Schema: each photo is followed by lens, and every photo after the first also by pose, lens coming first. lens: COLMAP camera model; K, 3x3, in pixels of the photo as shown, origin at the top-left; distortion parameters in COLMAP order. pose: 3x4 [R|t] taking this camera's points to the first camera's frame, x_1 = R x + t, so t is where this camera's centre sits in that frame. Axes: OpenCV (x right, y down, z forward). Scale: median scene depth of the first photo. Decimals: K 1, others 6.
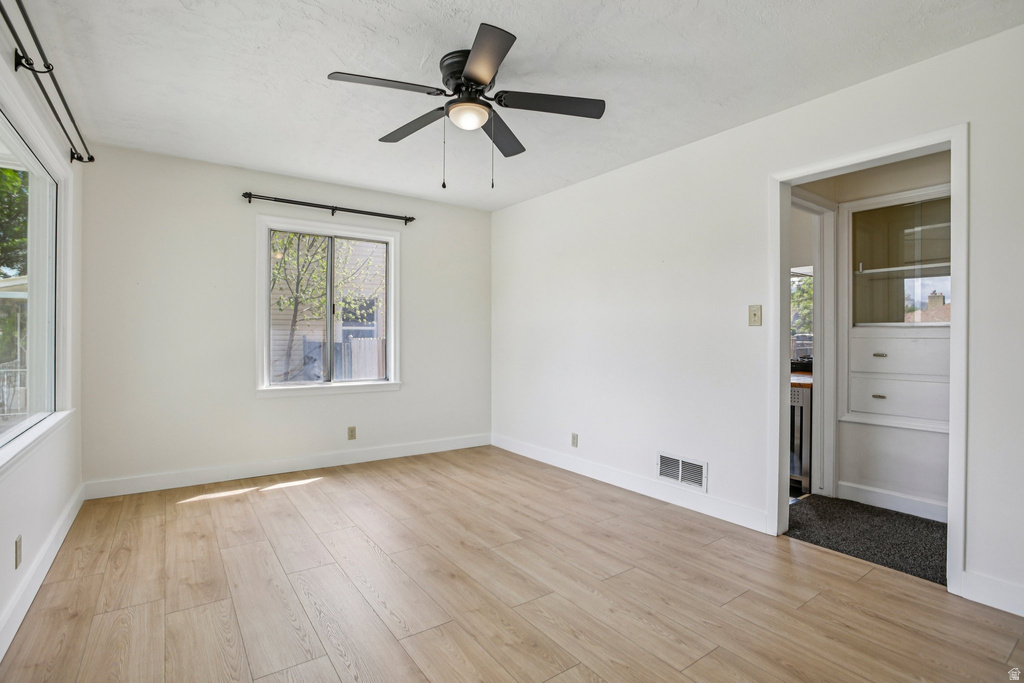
lens RADIAL K [[491.2, 0, 512.0], [0, 491.2, 341.5], [0, 0, 1]] dist [-0.062183, 0.025350]
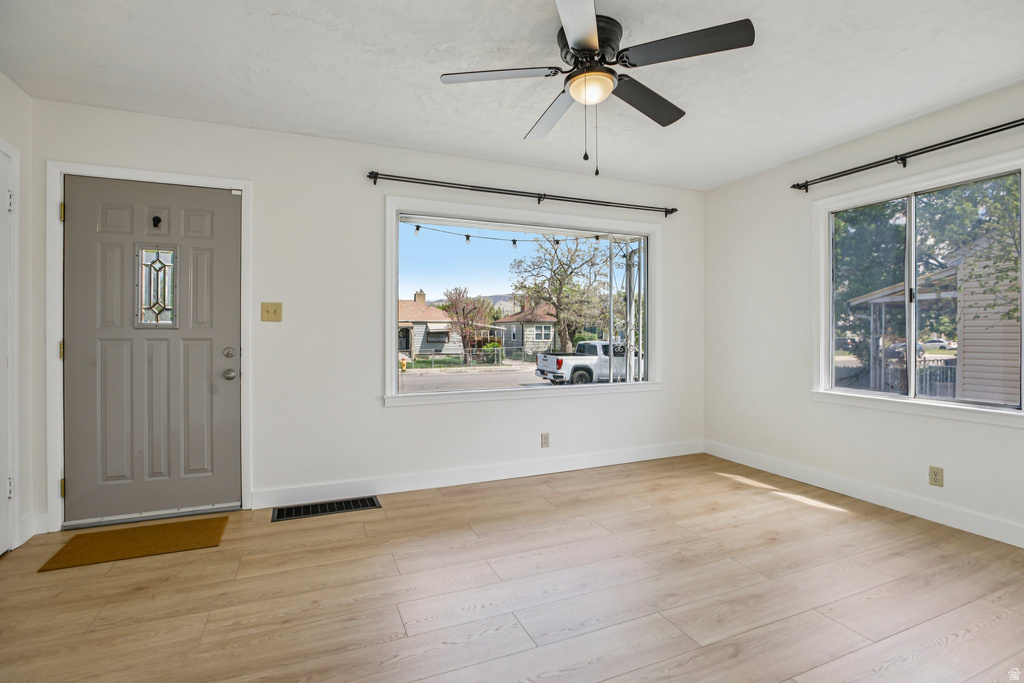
lens RADIAL K [[486.1, 0, 508.6], [0, 486.1, 339.0], [0, 0, 1]] dist [-0.057667, 0.025541]
pose [[-0.223916, 0.005868, -0.974591, 0.715555], [-0.009927, 0.999916, 0.008301, -0.003173], [0.974558, 0.011533, -0.223839, 0.922139]]
